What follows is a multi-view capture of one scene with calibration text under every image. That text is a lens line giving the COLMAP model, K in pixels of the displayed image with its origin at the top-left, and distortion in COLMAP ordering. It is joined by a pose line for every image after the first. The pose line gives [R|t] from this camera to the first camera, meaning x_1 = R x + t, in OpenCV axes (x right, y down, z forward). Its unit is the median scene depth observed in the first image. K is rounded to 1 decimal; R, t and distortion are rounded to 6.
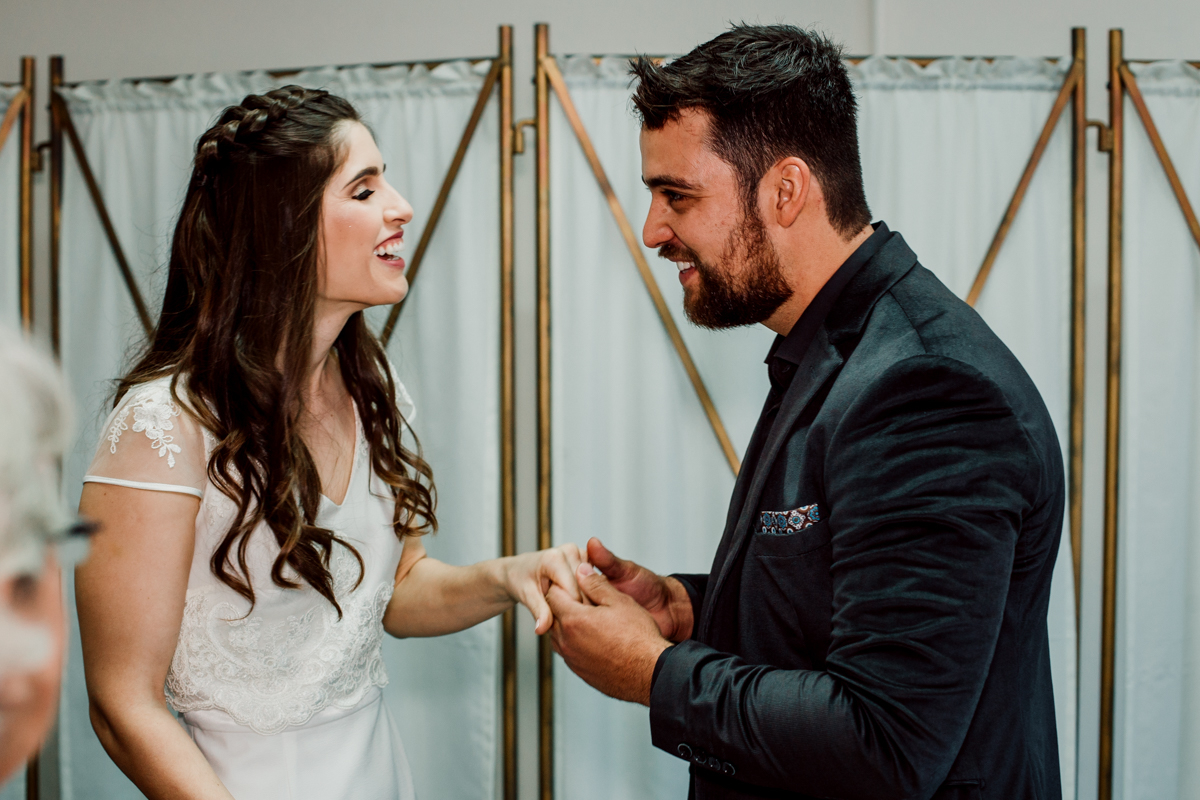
lens RADIAL K [[1772.3, 0, 602.4], [0, 1772.3, 399.0], [0, 0, 1]] dist [-0.131328, 0.050176]
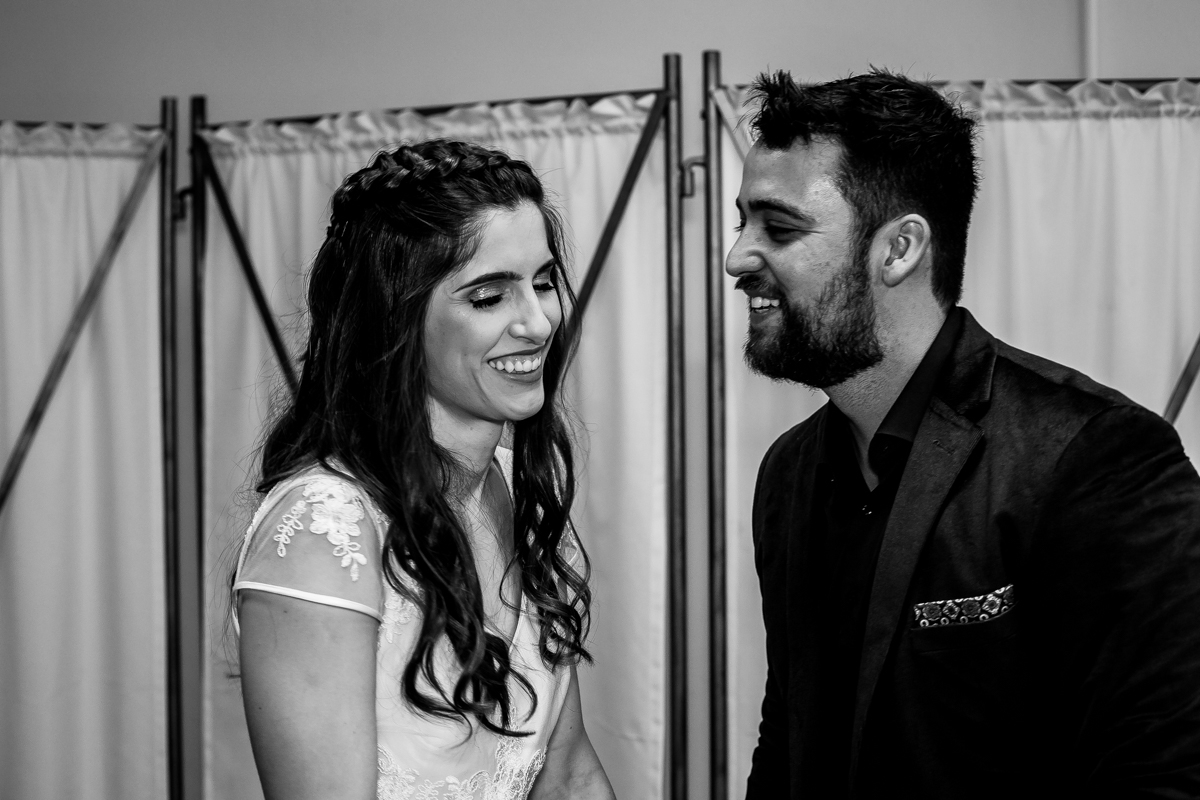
lens RADIAL K [[1772.3, 0, 602.4], [0, 1772.3, 399.0], [0, 0, 1]] dist [-0.131328, 0.050176]
pose [[0.992977, -0.003747, -0.118251, 0.016015], [0.002550, 0.999944, -0.010272, -0.025587], [0.118283, 0.009898, 0.992931, 0.096687]]
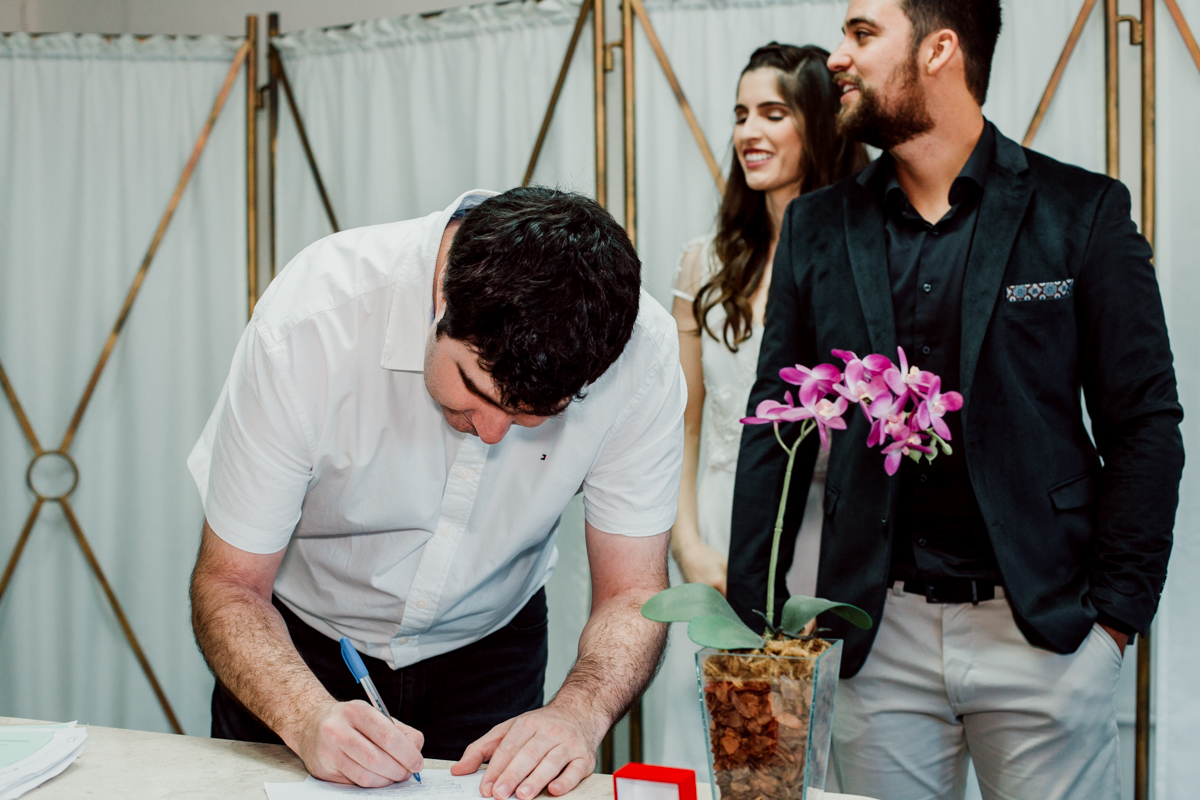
lens RADIAL K [[1772.3, 0, 602.4], [0, 1772.3, 399.0], [0, 0, 1]] dist [-0.131328, 0.050176]
pose [[0.957799, 0.005559, -0.287386, 0.279347], [-0.004197, 0.999977, 0.005354, 0.068518], [0.287410, -0.003922, 0.957800, -0.104086]]
